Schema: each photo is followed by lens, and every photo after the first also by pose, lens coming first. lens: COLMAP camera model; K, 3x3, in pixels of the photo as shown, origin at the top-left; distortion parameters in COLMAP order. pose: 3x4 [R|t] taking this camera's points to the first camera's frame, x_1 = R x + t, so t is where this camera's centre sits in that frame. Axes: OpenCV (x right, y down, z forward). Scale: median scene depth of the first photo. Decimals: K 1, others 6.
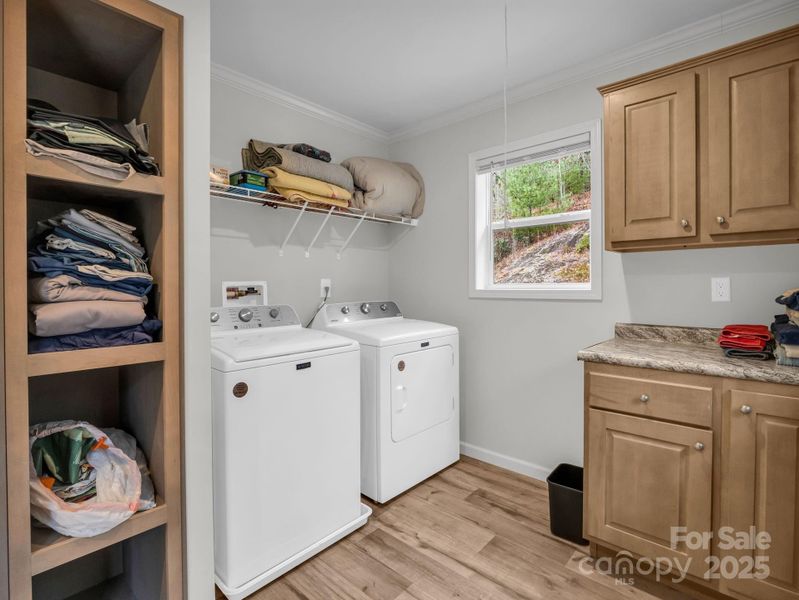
lens RADIAL K [[388.6, 0, 397.9], [0, 388.6, 294.4], [0, 0, 1]] dist [-0.017909, 0.000050]
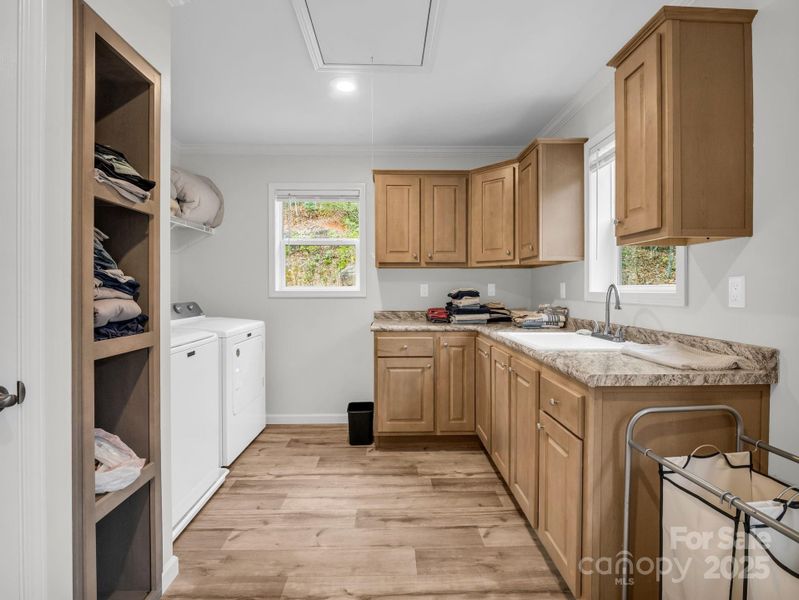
lens RADIAL K [[385.5, 0, 398.6], [0, 385.5, 298.3], [0, 0, 1]] dist [-0.026810, -0.001718]
pose [[0.723844, -0.014517, 0.689811, -0.620758], [0.011380, 0.999894, 0.009101, 0.009042], [-0.689870, 0.001262, 0.723932, -0.318856]]
